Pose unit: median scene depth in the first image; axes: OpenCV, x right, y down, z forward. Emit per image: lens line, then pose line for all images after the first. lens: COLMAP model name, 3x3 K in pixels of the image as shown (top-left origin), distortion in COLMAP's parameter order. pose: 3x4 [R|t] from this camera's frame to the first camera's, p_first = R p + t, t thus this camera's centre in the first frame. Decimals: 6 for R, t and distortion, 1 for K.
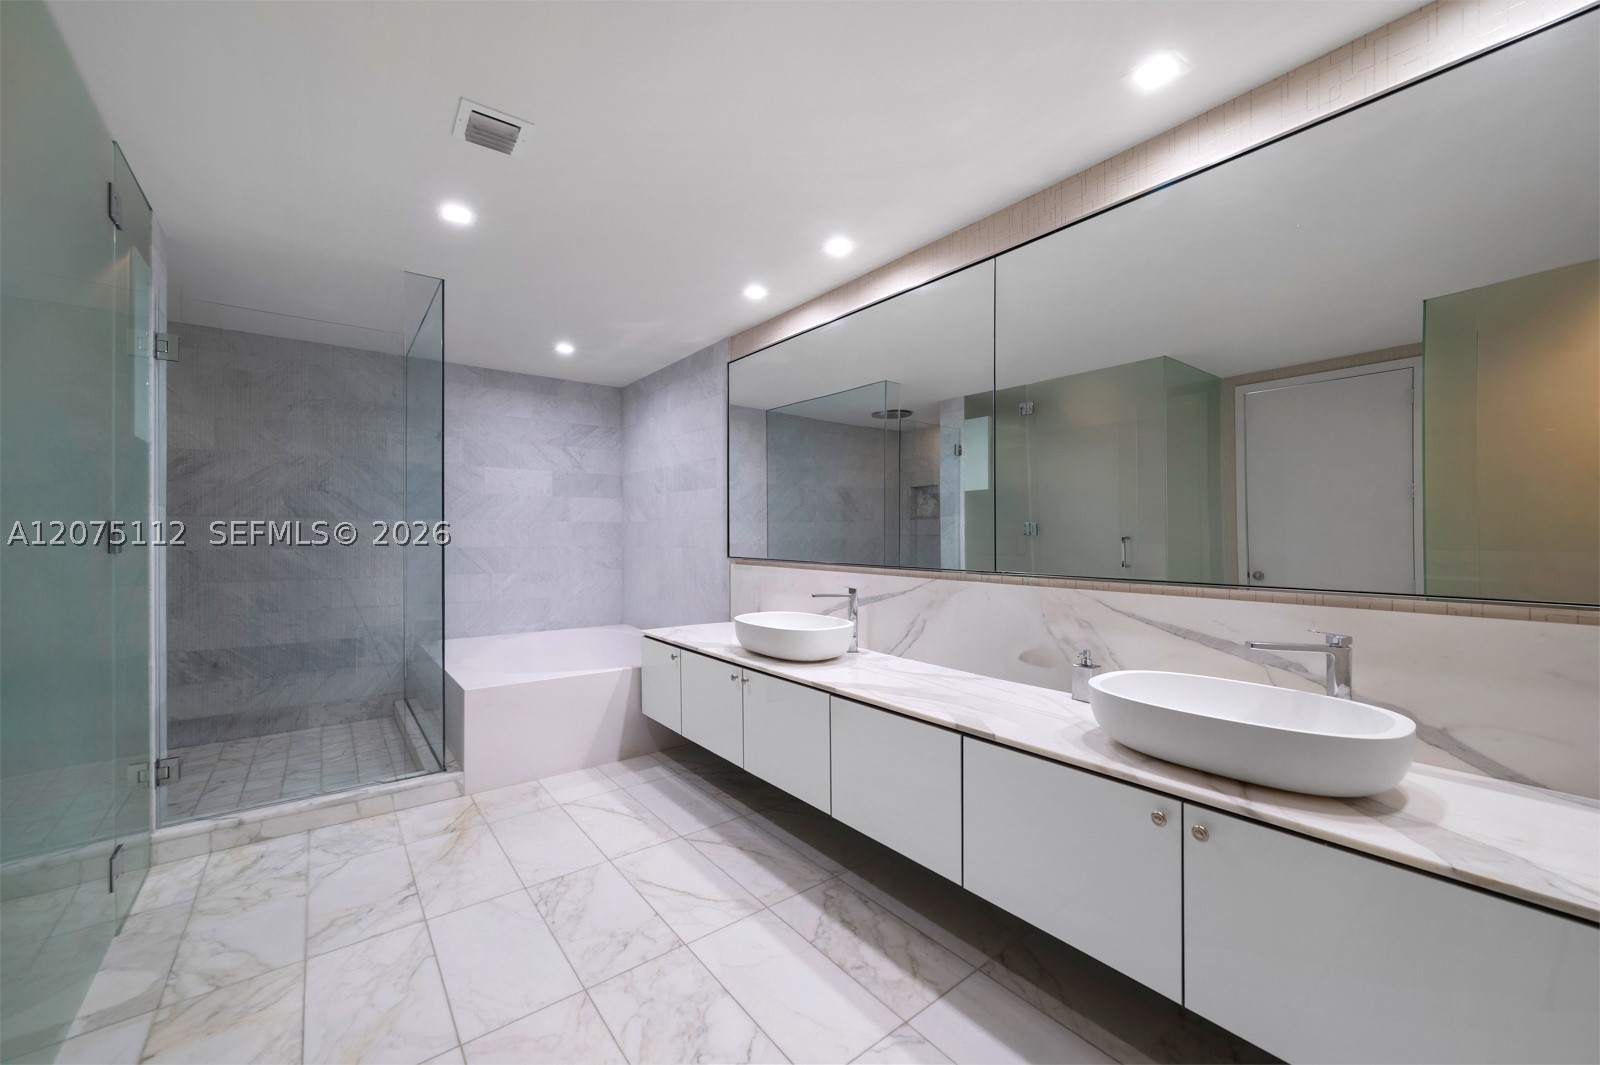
lens RADIAL K [[616.1, 0, 788.7], [0, 616.1, 532.1], [0, 0, 1]] dist [-0.022335, 0.006613]
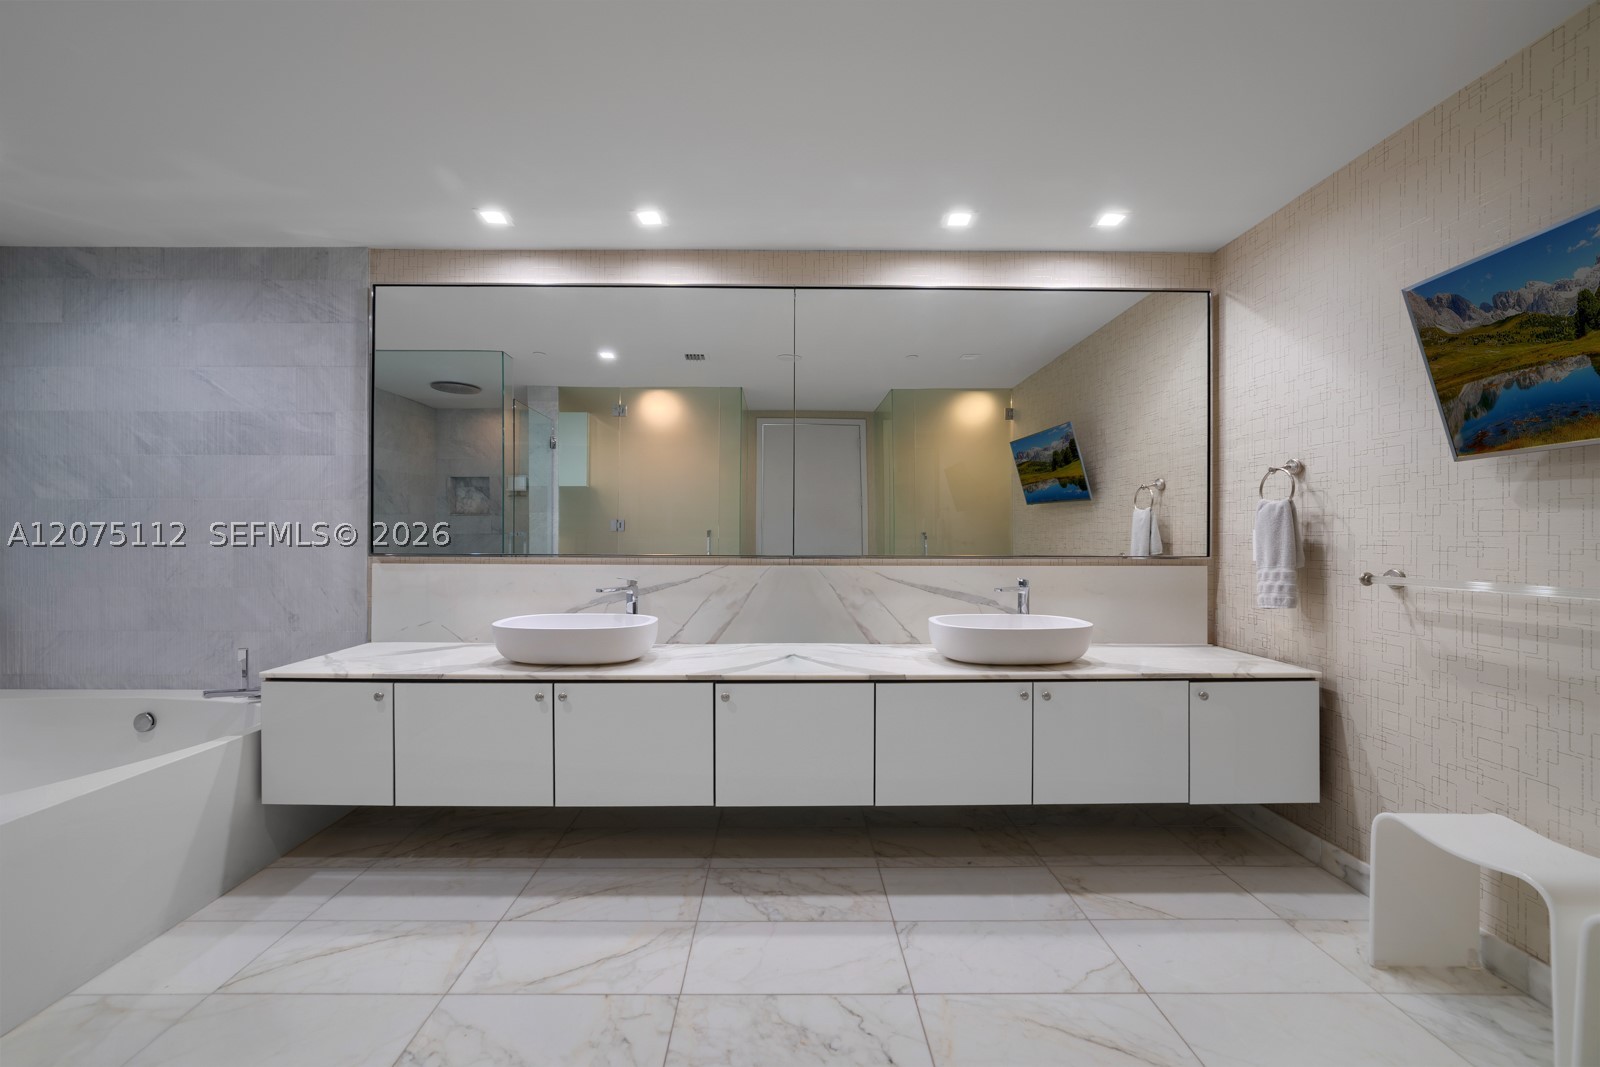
lens RADIAL K [[616.1, 0, 788.7], [0, 616.1, 533.1], [0, 0, 1]] dist [-0.022335, 0.006613]
pose [[0.599062, 0.009559, 0.800646, -0.596366], [-0.005118, 0.999954, -0.008109, 0.029681], [-0.800687, 0.000760, 0.599083, 0.287219]]
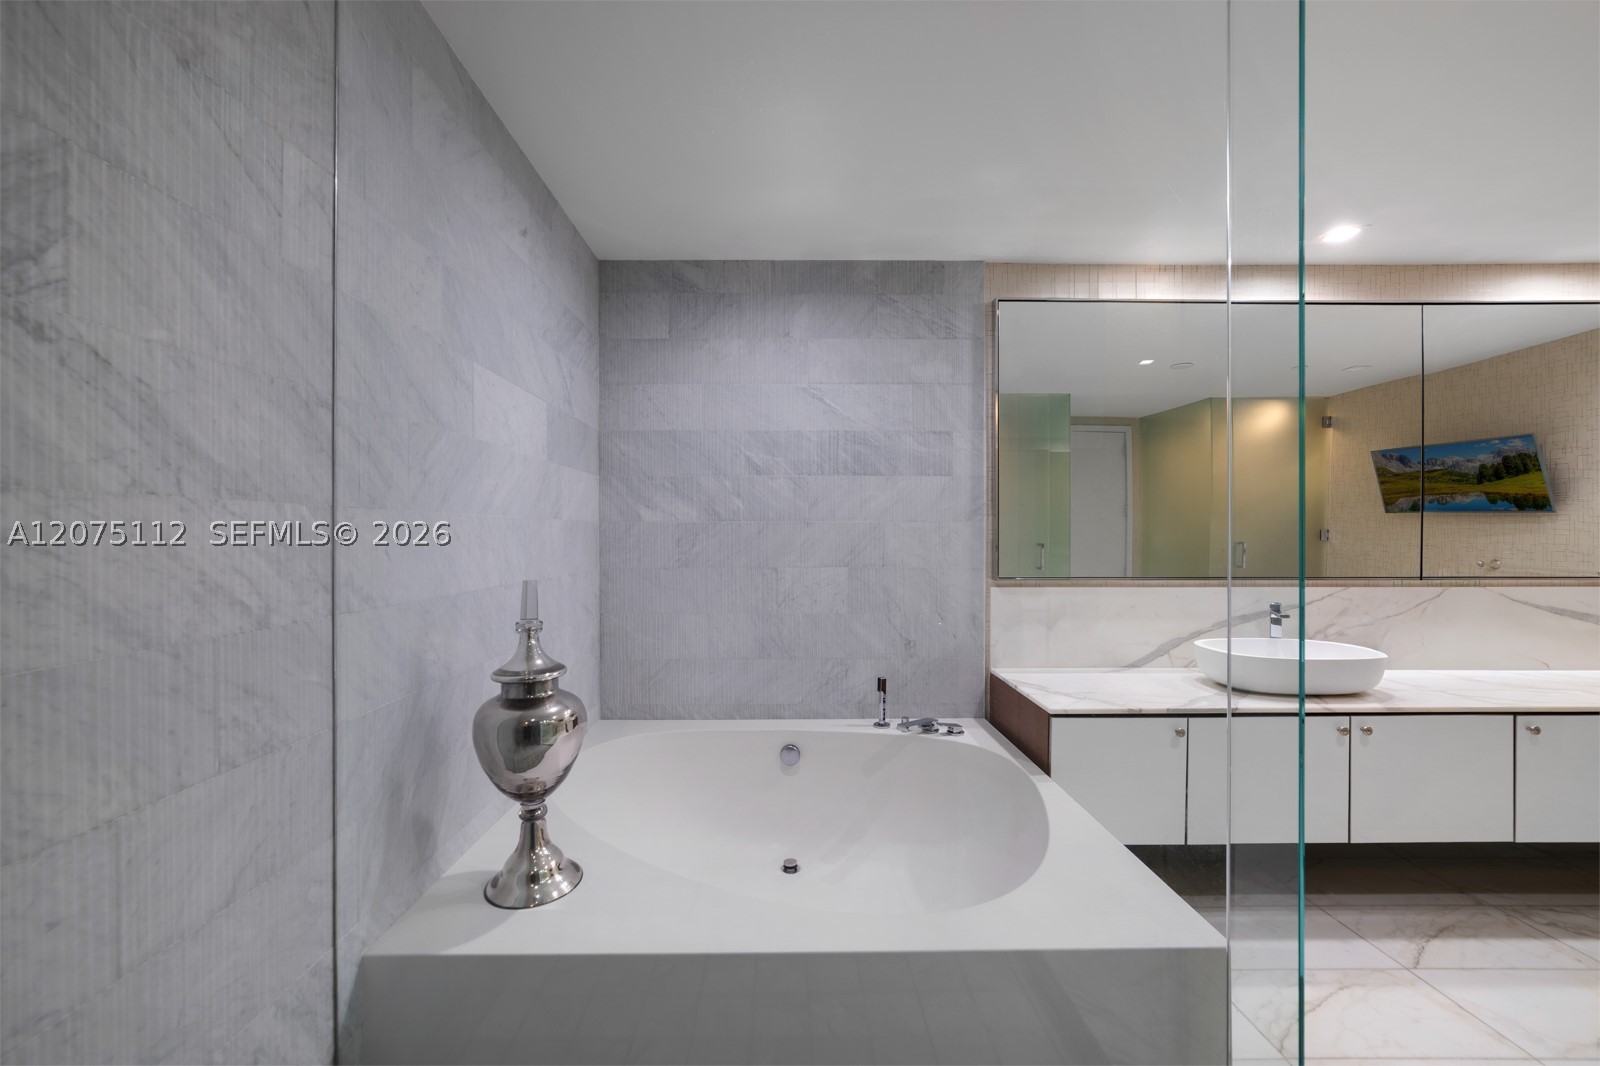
lens RADIAL K [[613.5, 0, 799.0], [0, 613.5, 535.5], [0, 0, 1]] dist [-0.014585, 0.006653]
pose [[0.600991, 0.006548, 0.799229, -1.245051], [-0.001214, 0.999973, -0.007280, -0.004580], [-0.799255, 0.003405, 0.600982, 1.203922]]
